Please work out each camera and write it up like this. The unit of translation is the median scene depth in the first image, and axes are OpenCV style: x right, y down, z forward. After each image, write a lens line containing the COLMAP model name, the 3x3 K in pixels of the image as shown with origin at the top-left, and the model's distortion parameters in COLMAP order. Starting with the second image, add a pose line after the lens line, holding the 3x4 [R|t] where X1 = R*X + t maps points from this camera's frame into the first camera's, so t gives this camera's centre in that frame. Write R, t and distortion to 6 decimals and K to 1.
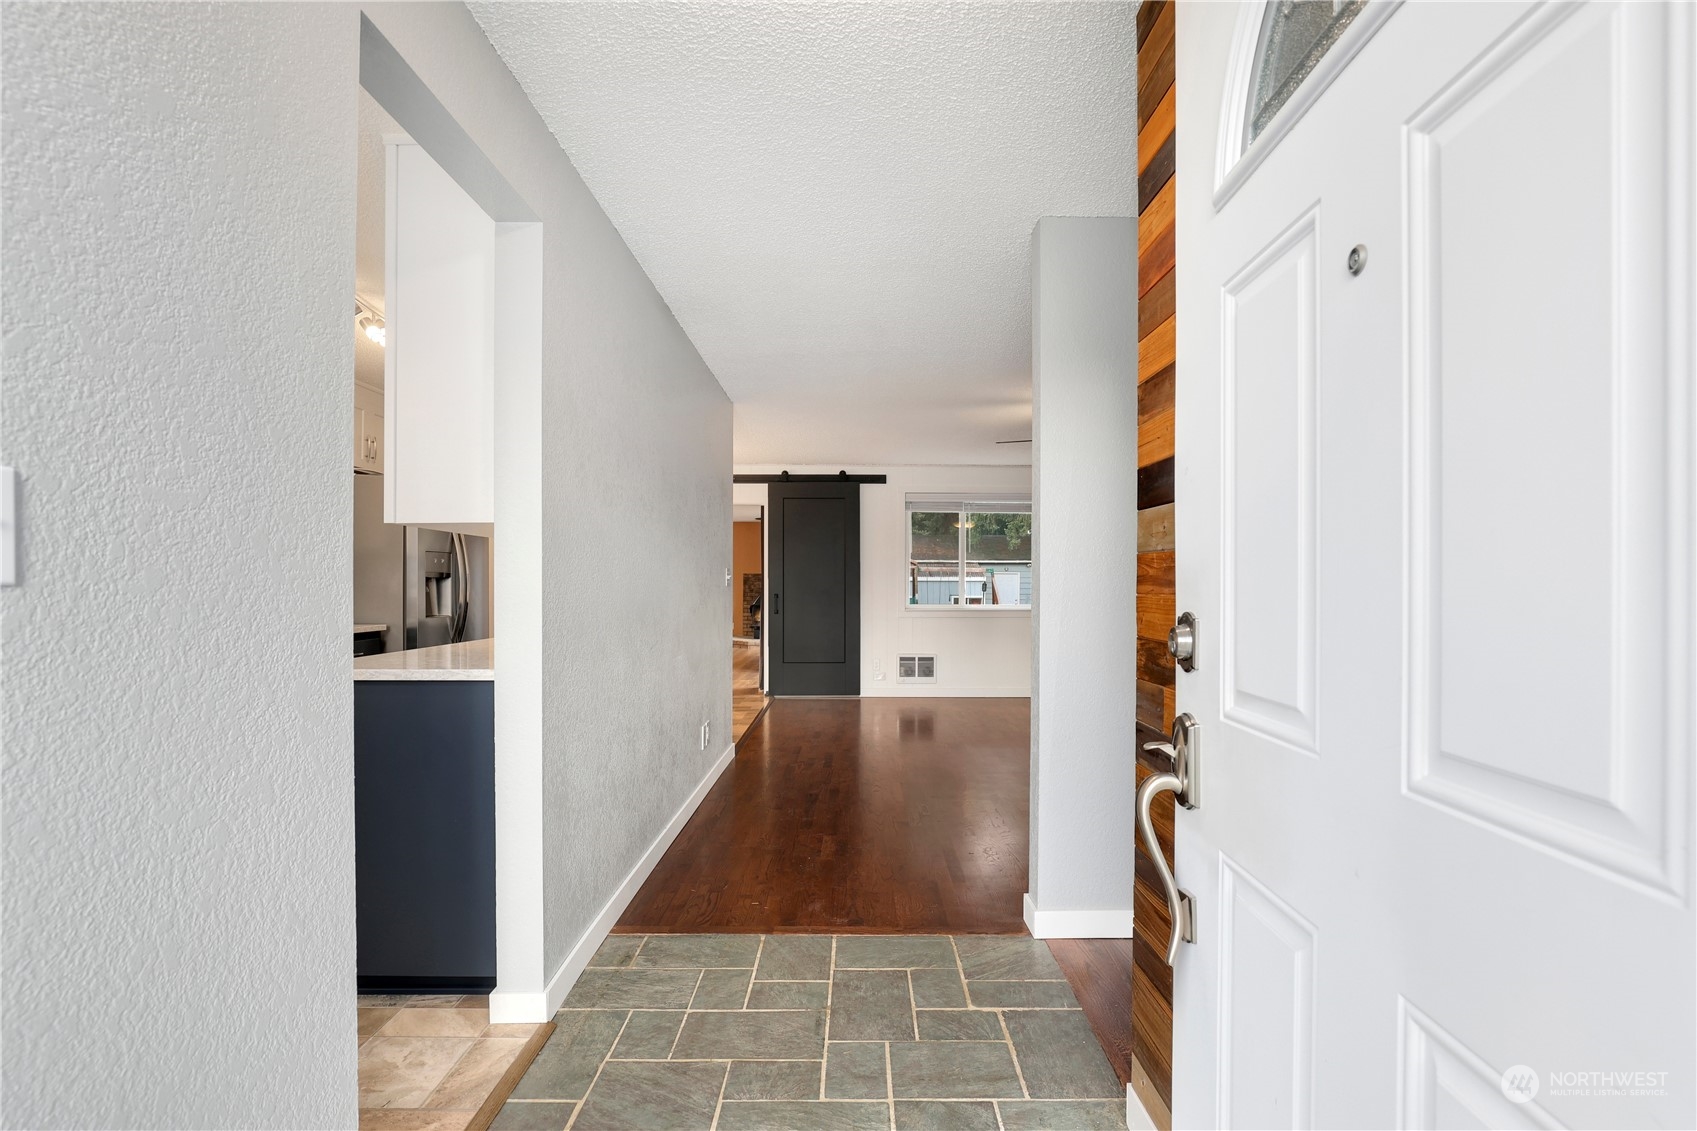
lens RADIAL K [[836.9, 0, 847.4], [0, 836.9, 584.6], [0, 0, 1]] dist [-0.018034, 0.000226]
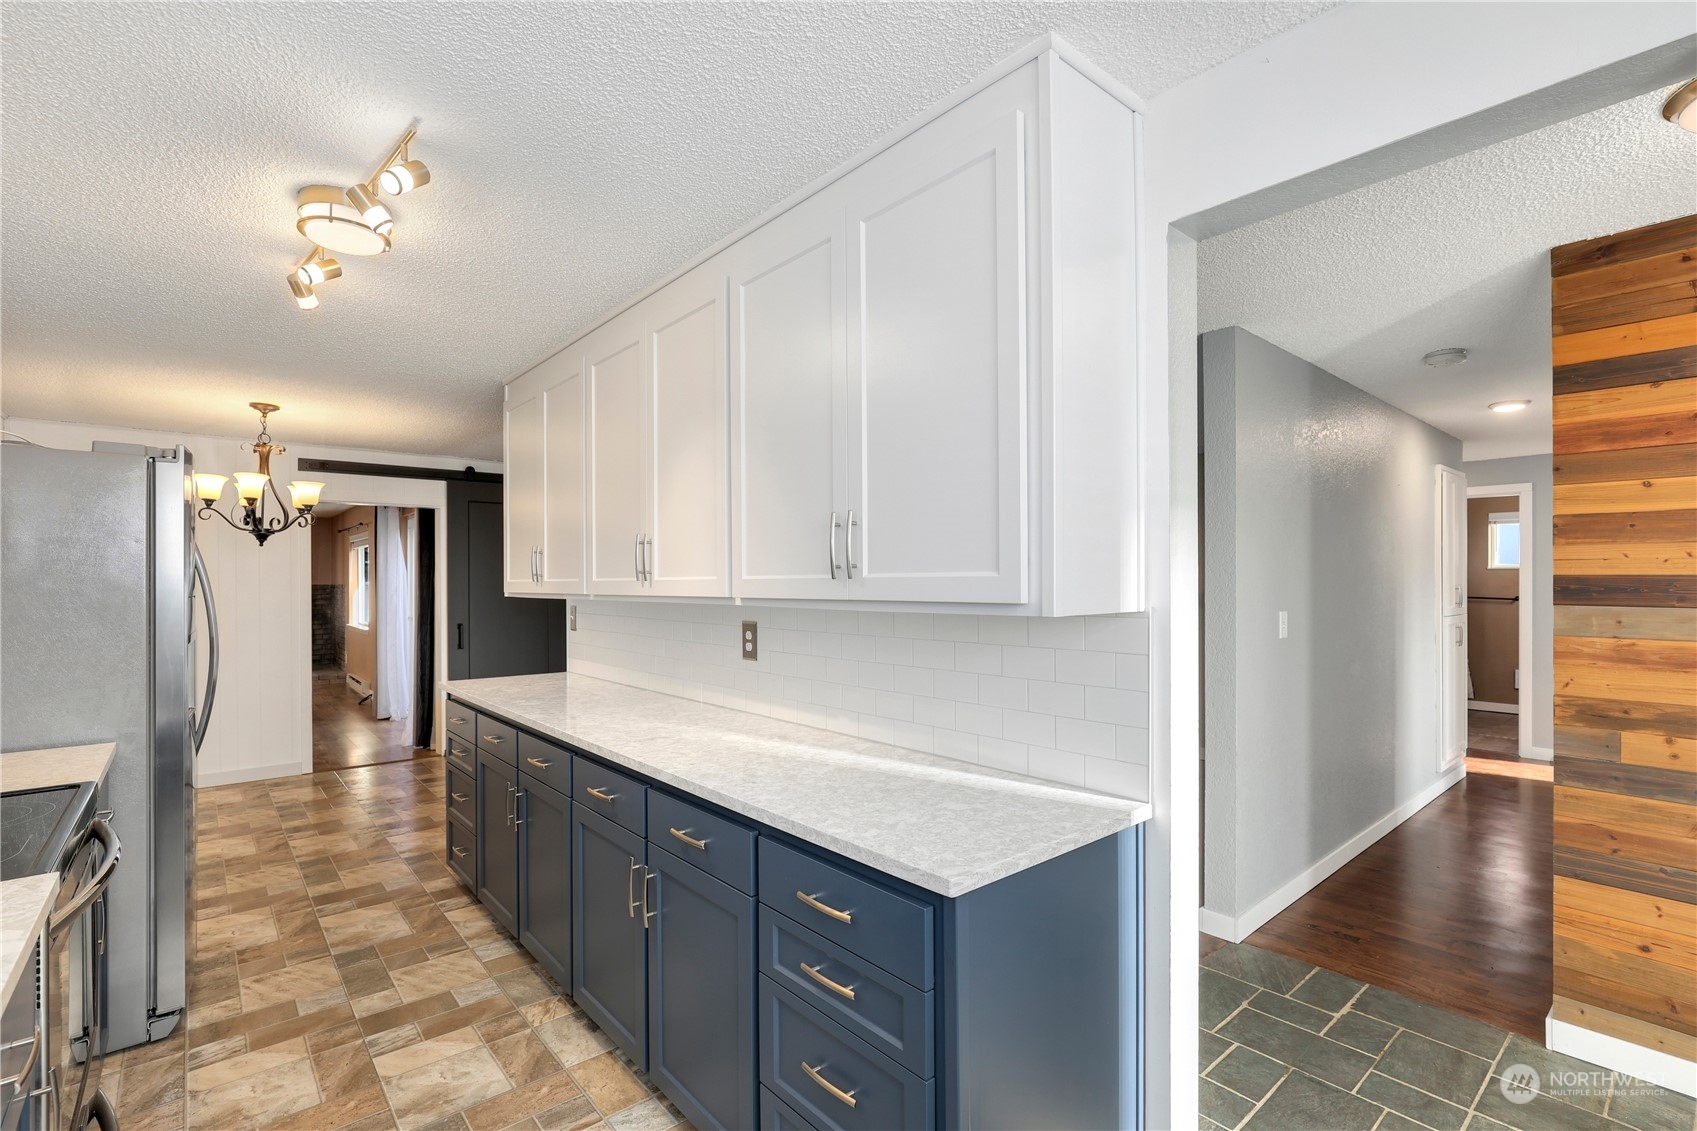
lens RADIAL K [[836.9, 0, 847.4], [0, 836.9, 584.6], [0, 0, 1]] dist [-0.018034, 0.000226]
pose [[0.727564, -0.009439, 0.685975, -0.533943], [0.004433, 0.999949, 0.009058, -0.049853], [-0.686025, -0.003550, 0.727569, 0.298442]]
